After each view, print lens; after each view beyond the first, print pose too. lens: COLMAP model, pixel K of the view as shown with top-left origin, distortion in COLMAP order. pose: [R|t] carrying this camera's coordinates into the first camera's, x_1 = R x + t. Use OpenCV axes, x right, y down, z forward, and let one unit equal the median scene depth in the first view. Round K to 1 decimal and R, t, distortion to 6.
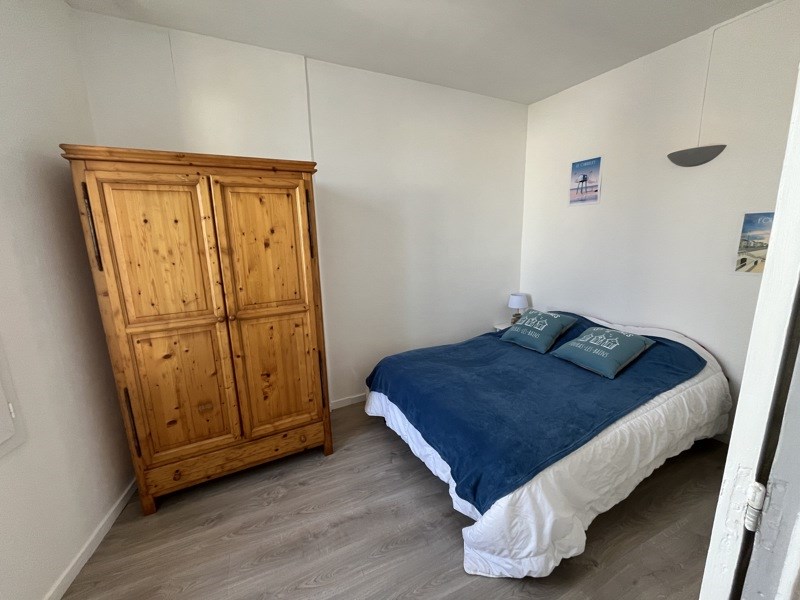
lens RADIAL K [[325.3, 0, 395.6], [0, 325.3, 299.5], [0, 0, 1]] dist [-0.002730, -0.000027]
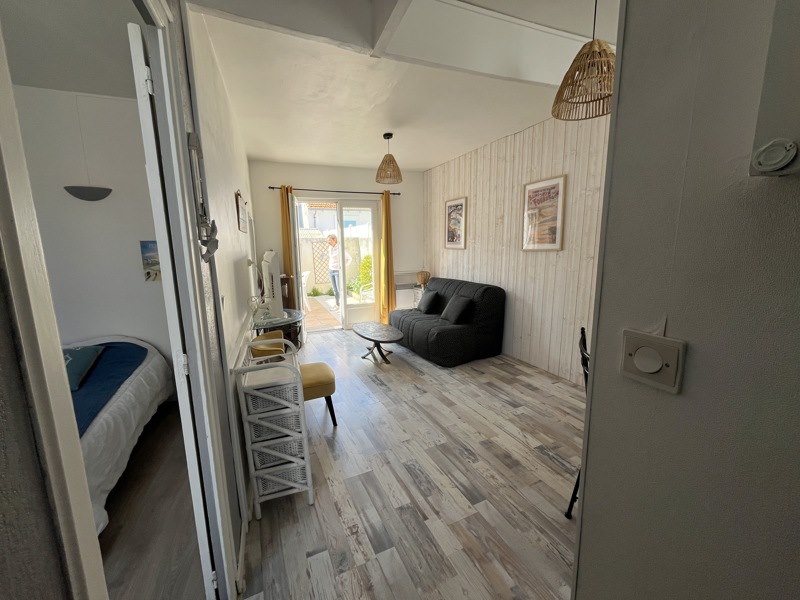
lens RADIAL K [[325.3, 0, 395.6], [0, 325.3, 299.5], [0, 0, 1]] dist [-0.002730, -0.000027]
pose [[0.096277, -0.140970, 0.985321, -0.263080], [0.207423, 0.971028, 0.118658, 0.050385], [-0.973502, 0.192954, 0.122728, -0.225959]]
